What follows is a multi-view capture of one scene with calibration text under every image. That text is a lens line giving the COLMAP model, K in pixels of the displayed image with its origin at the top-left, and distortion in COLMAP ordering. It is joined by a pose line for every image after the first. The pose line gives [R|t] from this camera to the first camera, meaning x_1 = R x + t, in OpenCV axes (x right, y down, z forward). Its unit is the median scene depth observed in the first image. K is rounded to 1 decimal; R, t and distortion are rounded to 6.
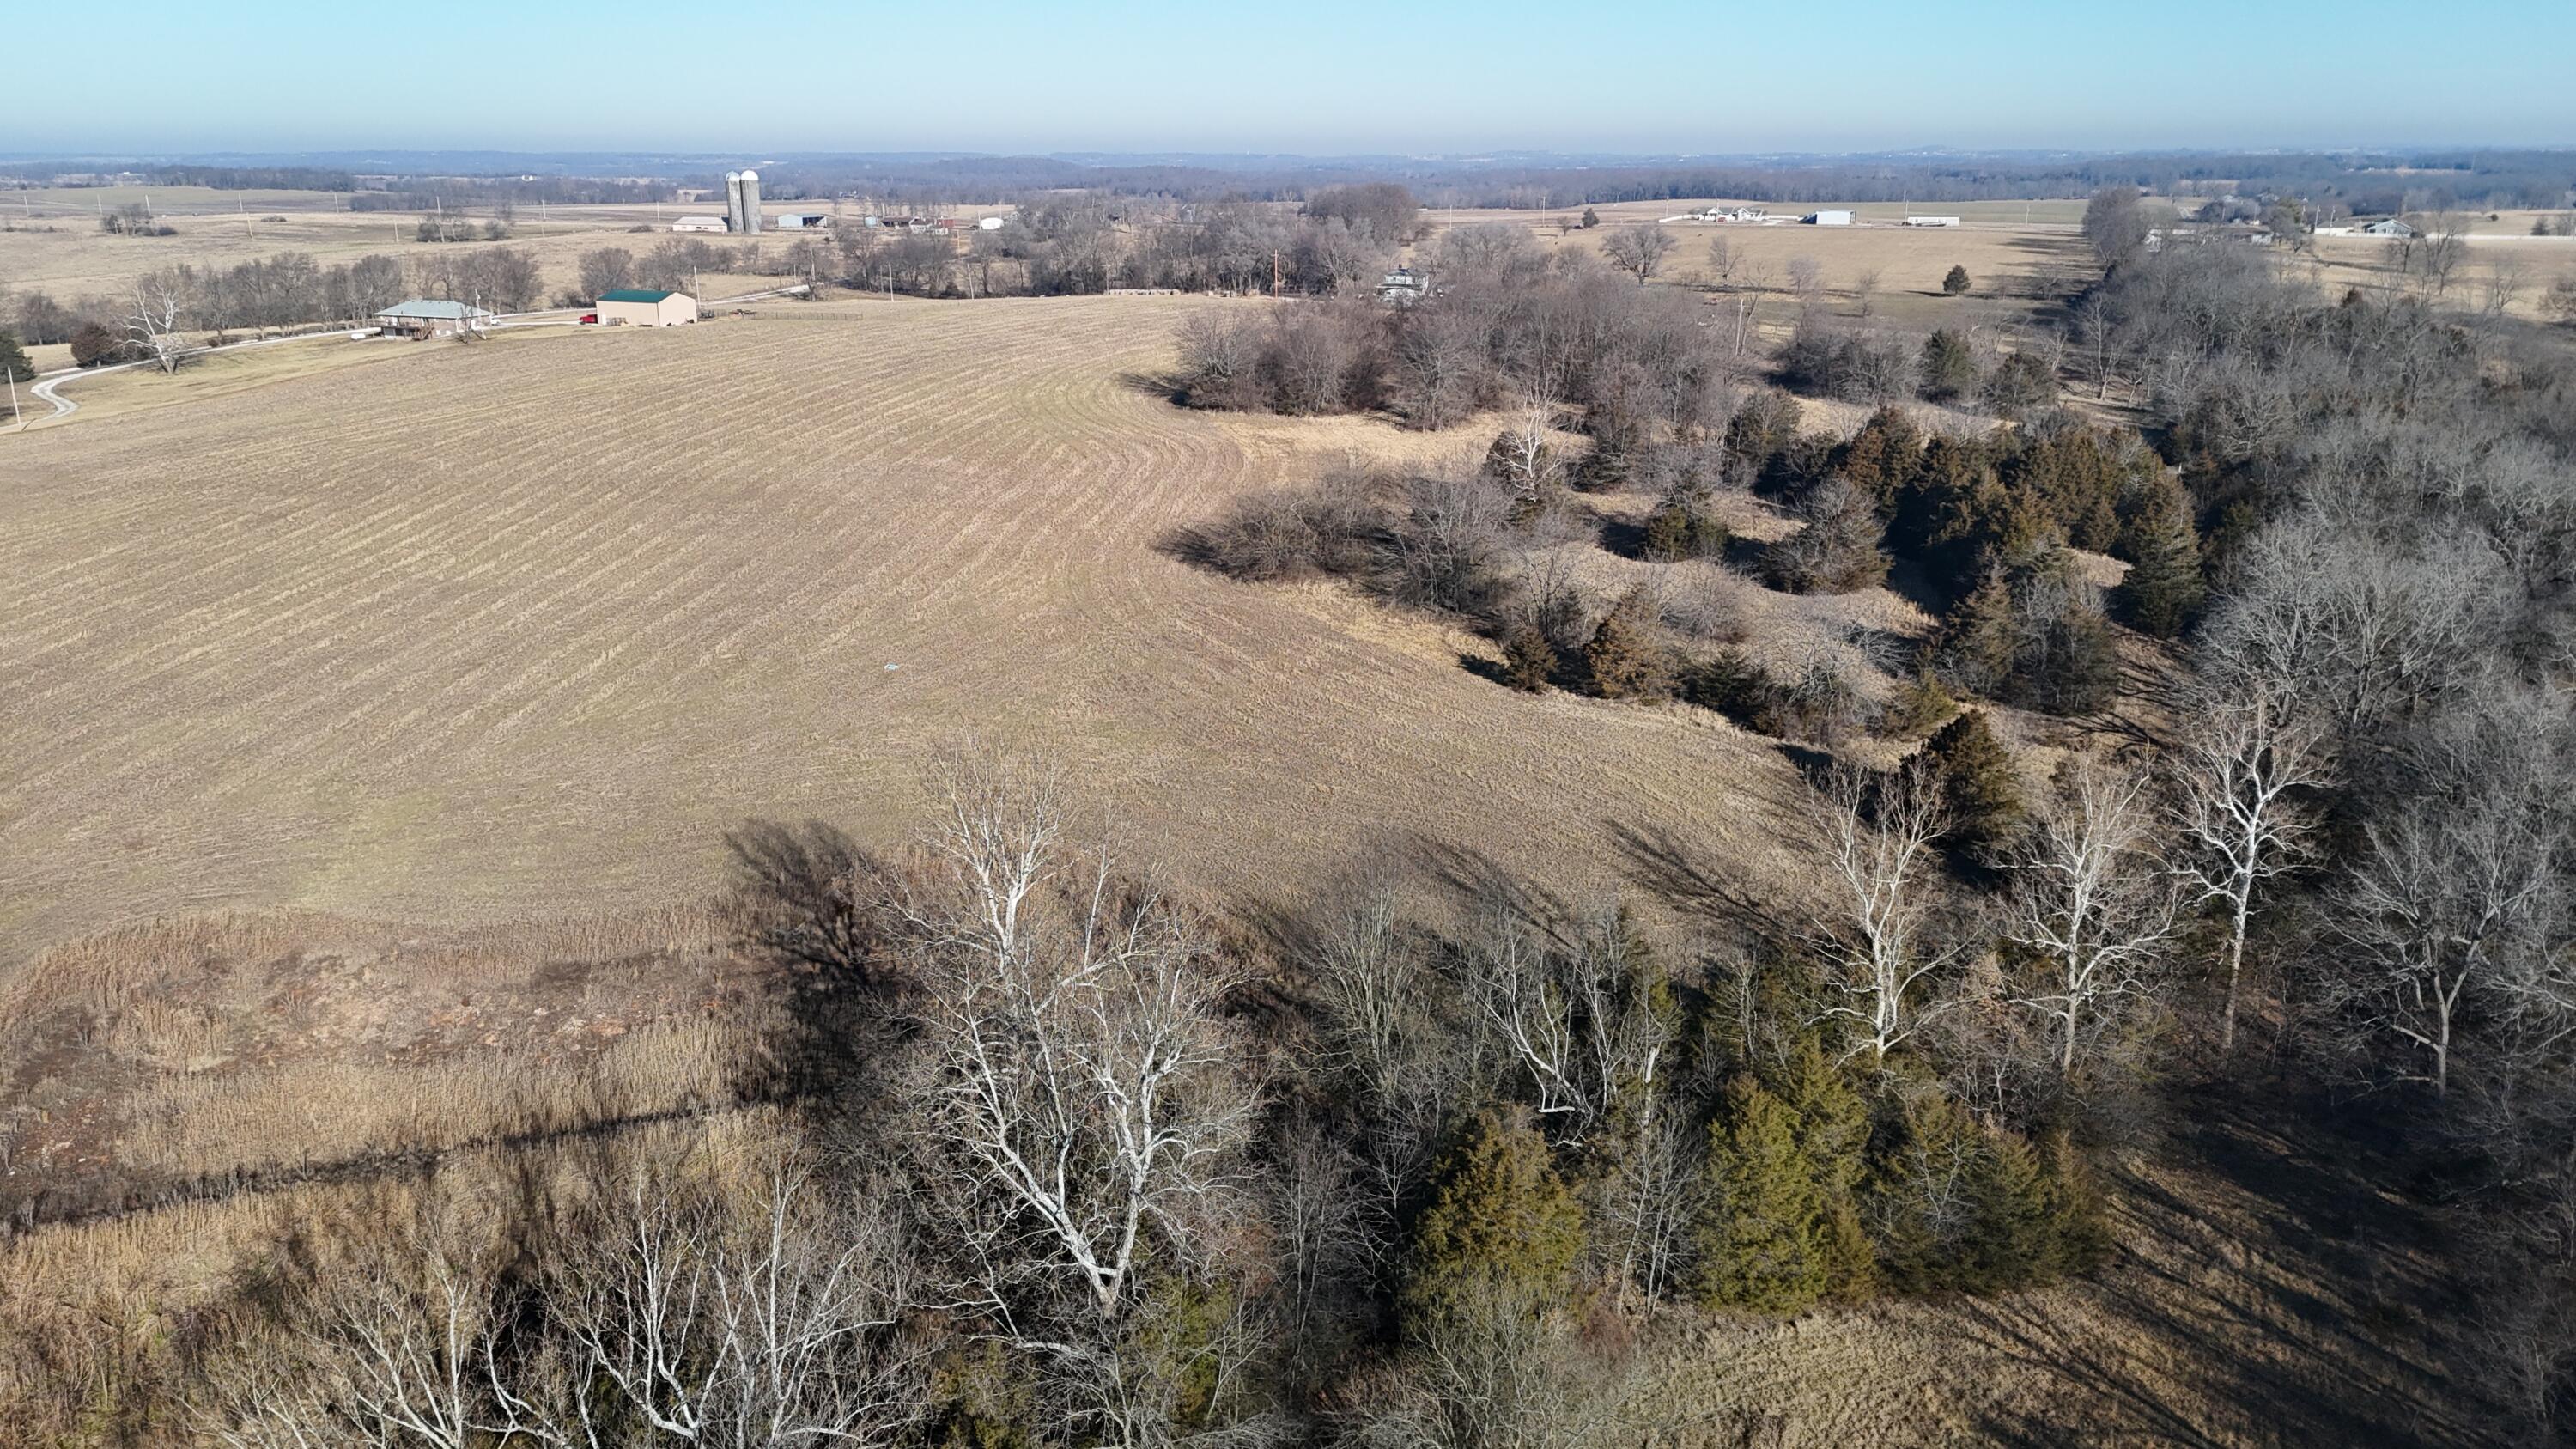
lens RADIAL K [[1865.0, 0, 1294.7], [0, 1865.0, 715.8], [0, 0, 1]] dist [0.056472, -0.048398]
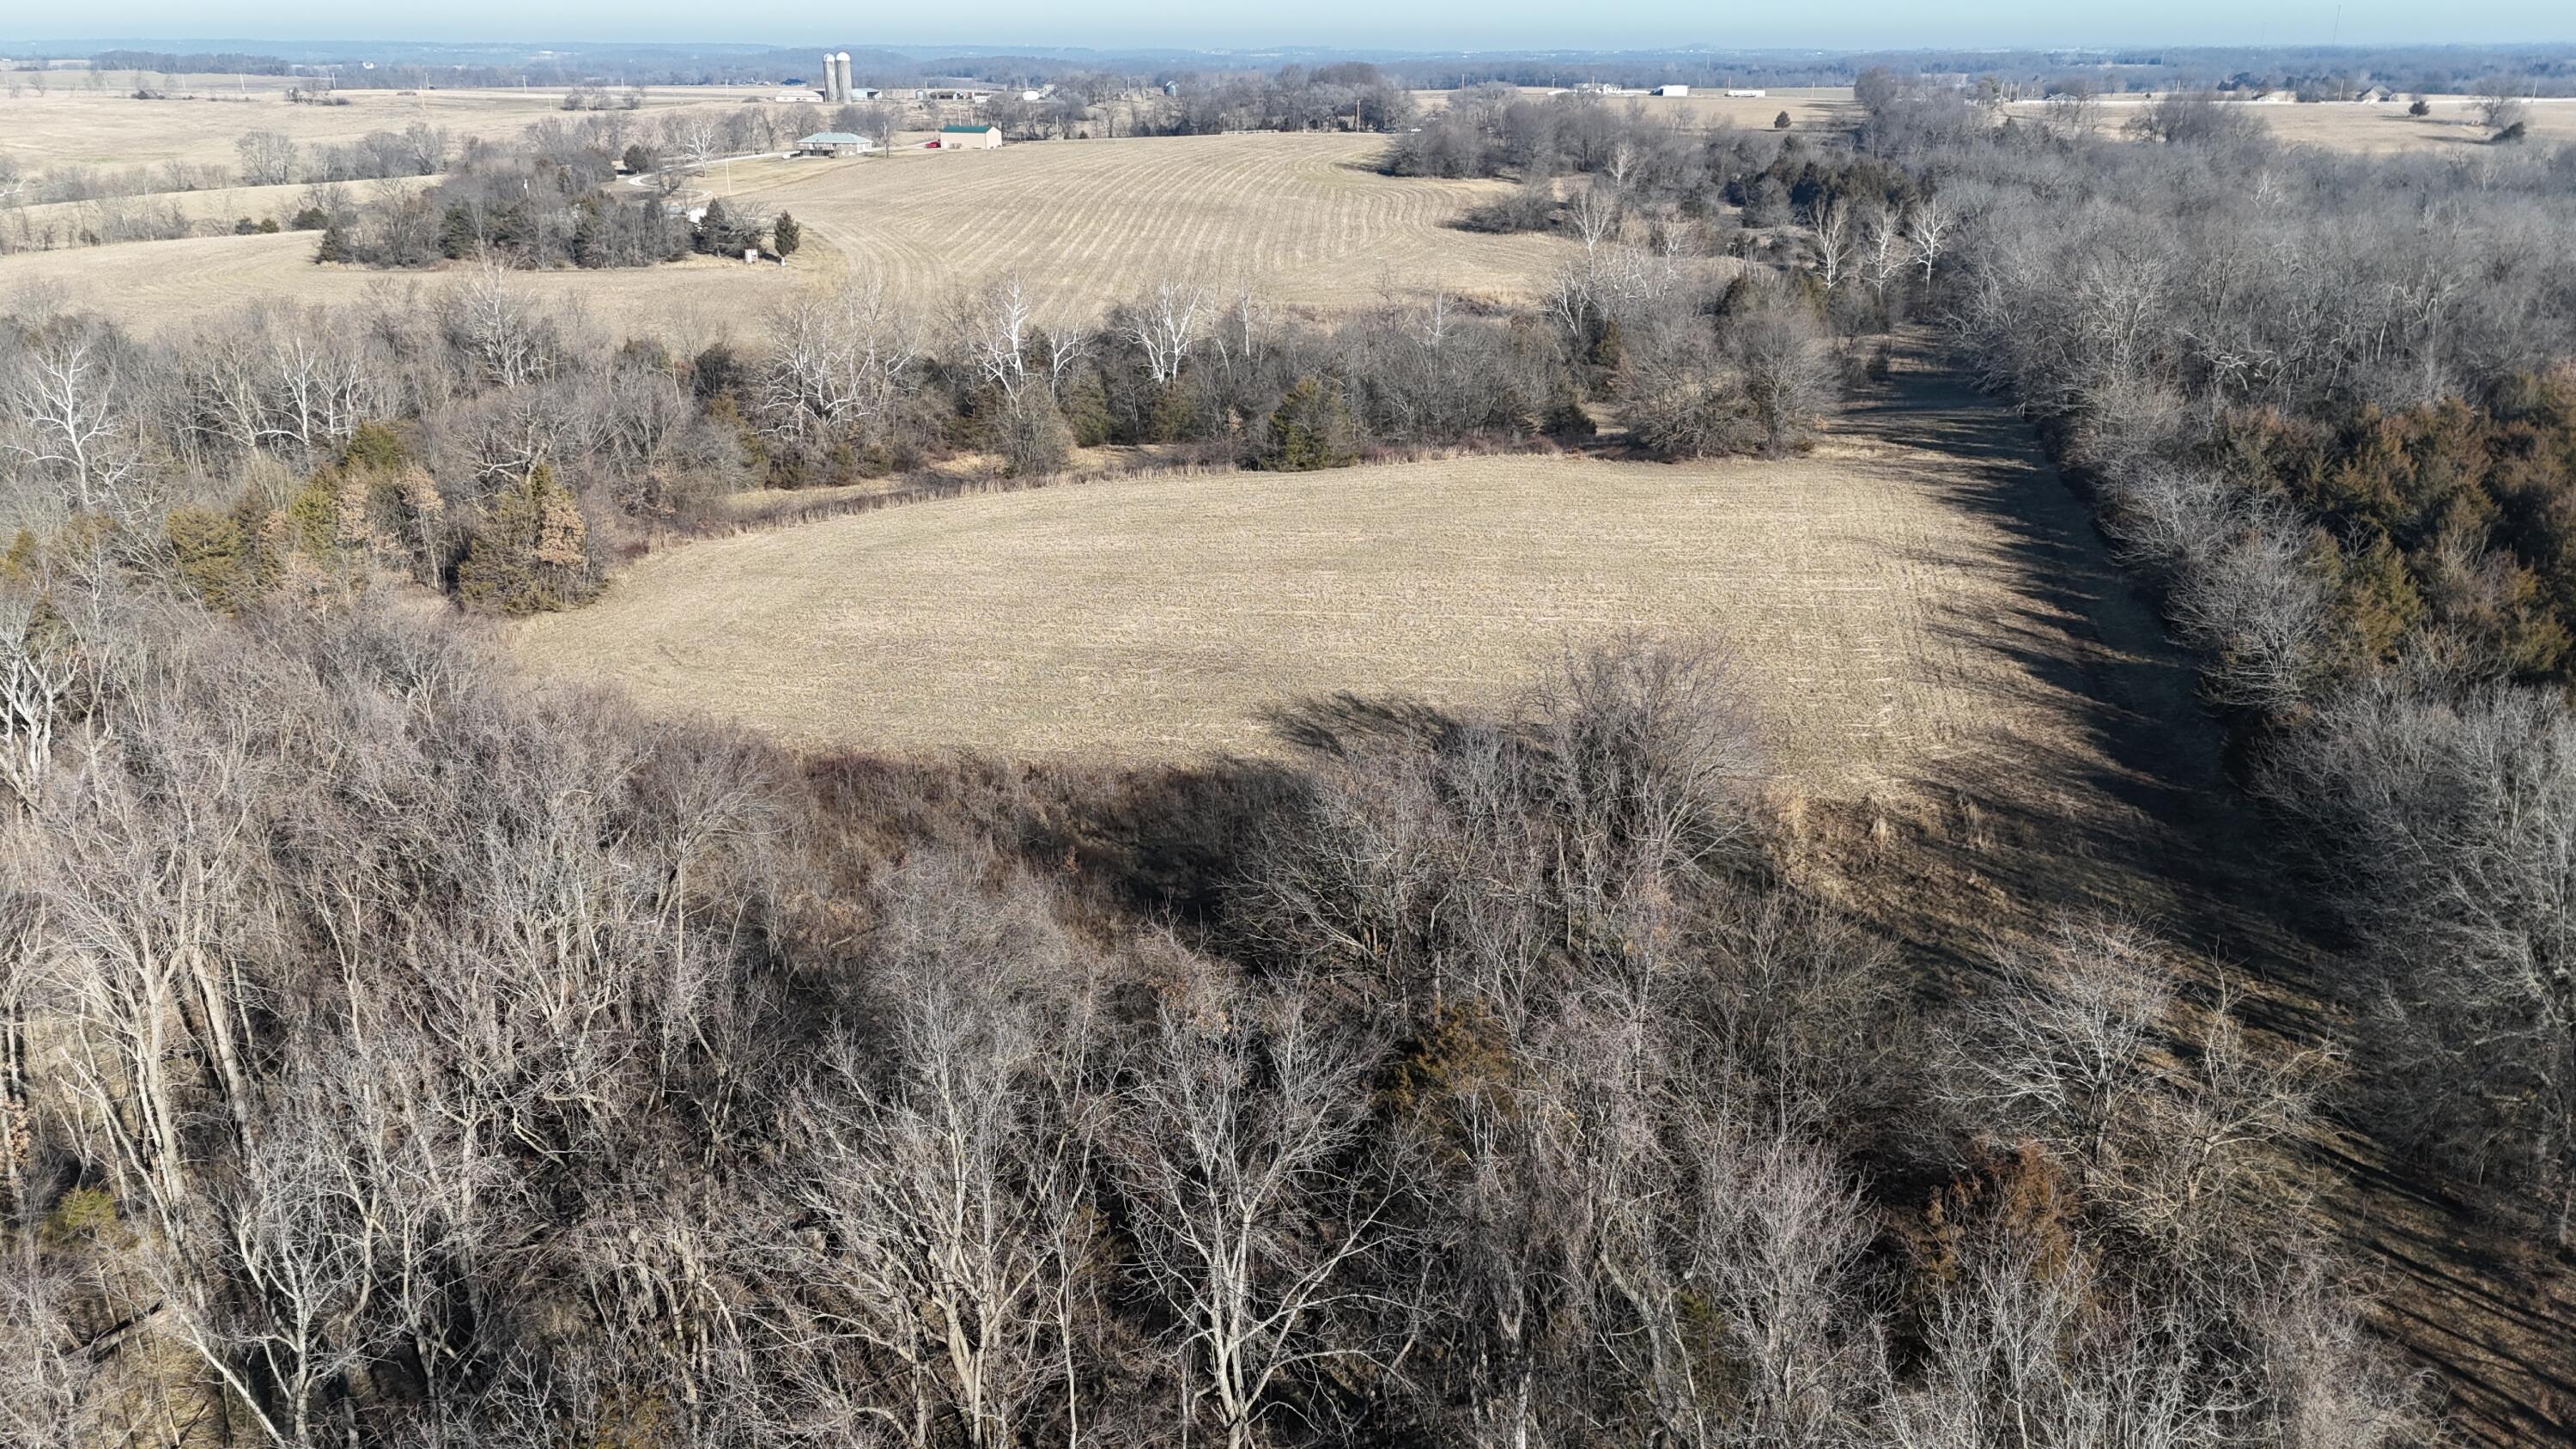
lens RADIAL K [[1865.0, 0, 1294.7], [0, 1865.0, 715.8], [0, 0, 1]] dist [0.056472, -0.048398]
pose [[0.993529, -0.033881, 0.108409, -0.237452], [0.028453, 0.998281, 0.051230, 0.169431], [-0.109959, -0.047814, 0.992785, -0.533424]]
